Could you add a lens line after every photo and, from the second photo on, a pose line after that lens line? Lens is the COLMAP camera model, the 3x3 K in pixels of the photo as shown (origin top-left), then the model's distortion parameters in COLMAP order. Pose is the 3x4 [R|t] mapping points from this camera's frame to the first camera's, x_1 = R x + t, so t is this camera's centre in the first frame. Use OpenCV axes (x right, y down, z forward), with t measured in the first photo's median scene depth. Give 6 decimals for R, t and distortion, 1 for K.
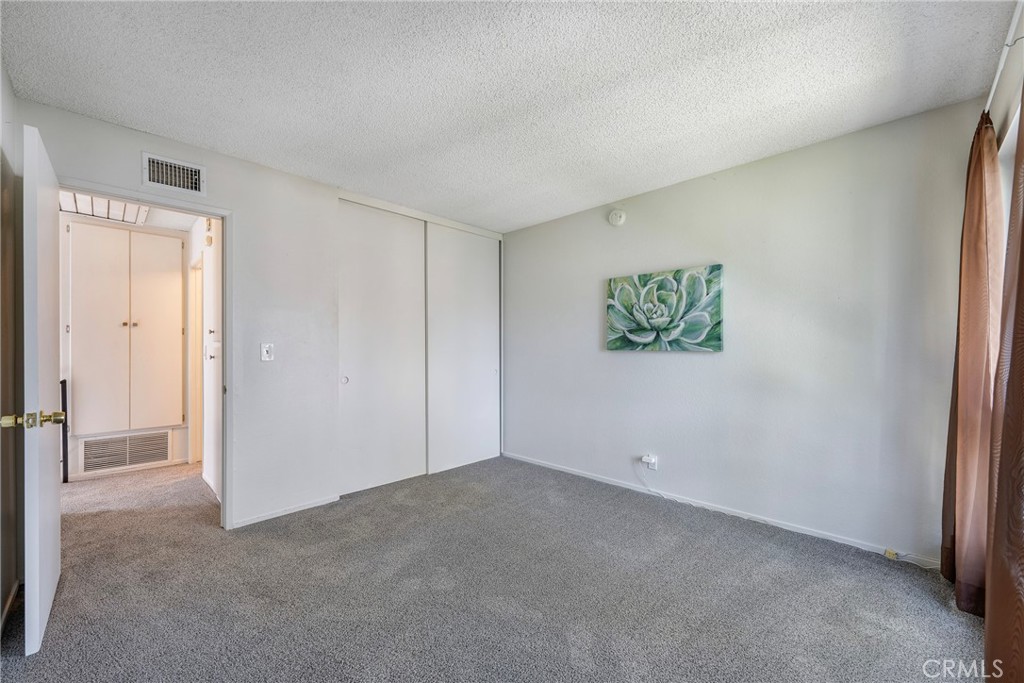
lens RADIAL K [[412.7, 0, 511.5], [0, 412.7, 352.0], [0, 0, 1]] dist [-0.000633, -0.000099]
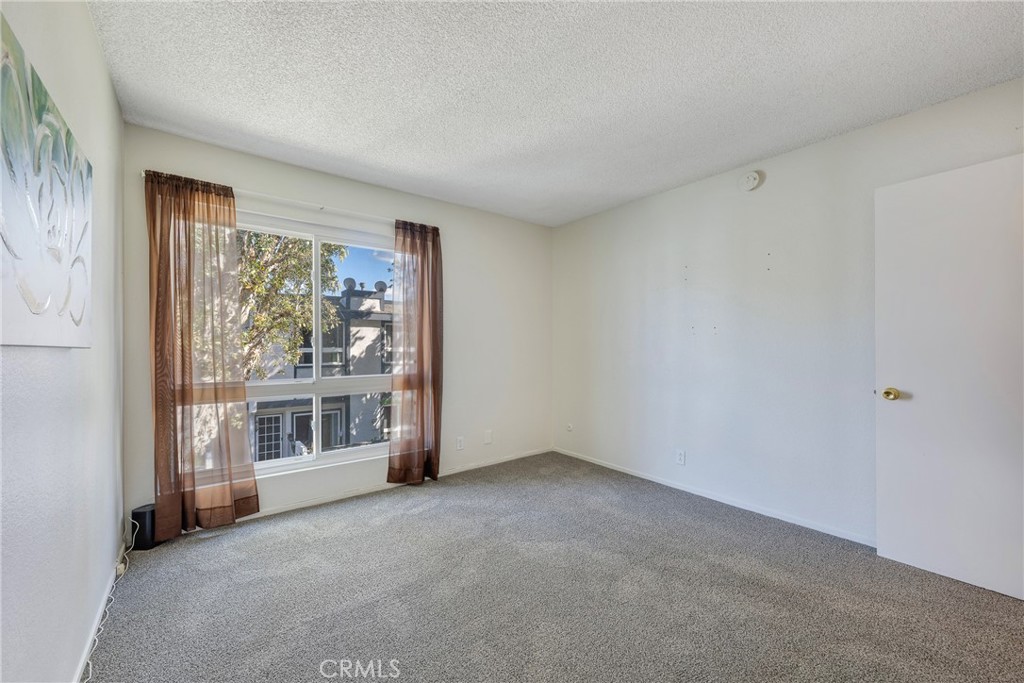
lens RADIAL K [[404.3, 0, 515.6], [0, 404.3, 347.0], [0, 0, 1]] dist [-0.000678, -0.000041]
pose [[-0.995312, 0.002439, 0.096689, -0.027817], [0.003418, 0.999944, 0.009966, -0.003883], [-0.096659, 0.010250, -0.995265, 1.275608]]
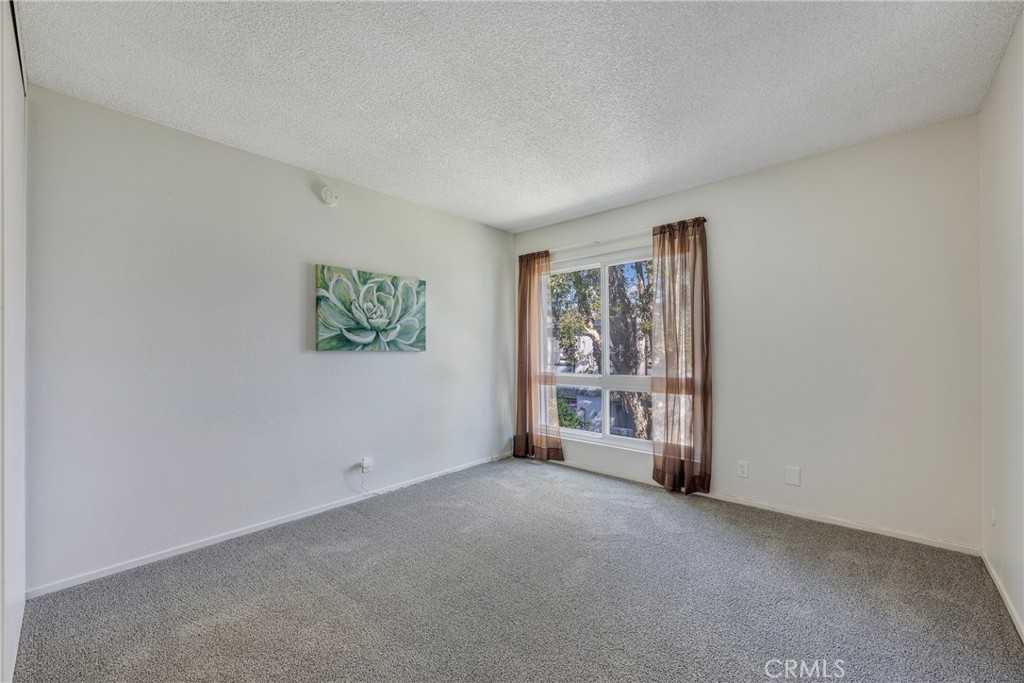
lens RADIAL K [[412.7, 0, 511.5], [0, 412.7, 352.0], [0, 0, 1]] dist [-0.000633, -0.000099]
pose [[-0.064994, -0.003216, 0.997880, -0.673230], [0.013577, 0.999899, 0.004106, -0.000218], [-0.997793, 0.013815, -0.064944, 0.737787]]
